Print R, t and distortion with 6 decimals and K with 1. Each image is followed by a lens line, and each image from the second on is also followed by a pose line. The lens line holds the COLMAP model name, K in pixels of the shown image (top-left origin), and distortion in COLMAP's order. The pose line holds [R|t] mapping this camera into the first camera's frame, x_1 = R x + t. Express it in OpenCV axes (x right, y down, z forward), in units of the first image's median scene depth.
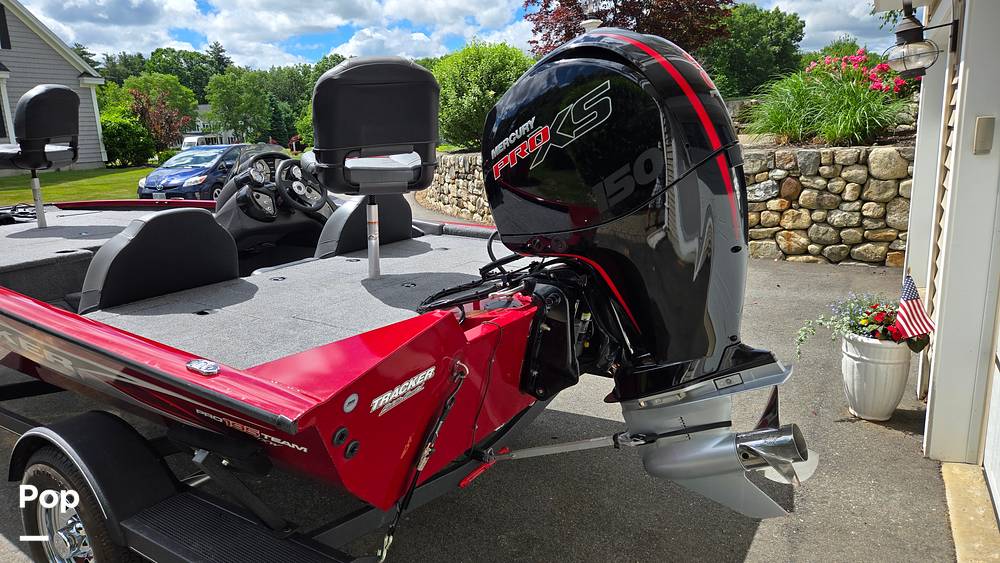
lens RADIAL K [[704.5, 0, 485.2], [0, 704.5, 280.8], [0, 0, 1]] dist [0.095318, -0.093175]
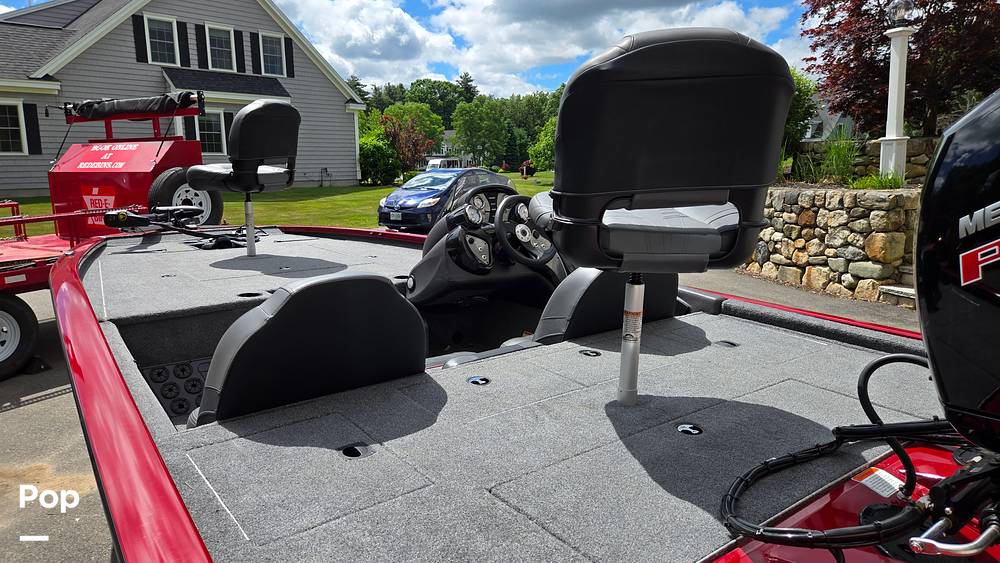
lens RADIAL K [[704.5, 0, 485.2], [0, 704.5, 280.8], [0, 0, 1]] dist [0.095318, -0.093175]
pose [[0.950564, 0.084035, -0.298943, -0.069030], [-0.094764, 0.995267, -0.021548, -0.057770], [0.295717, 0.048812, 0.954028, 0.261747]]
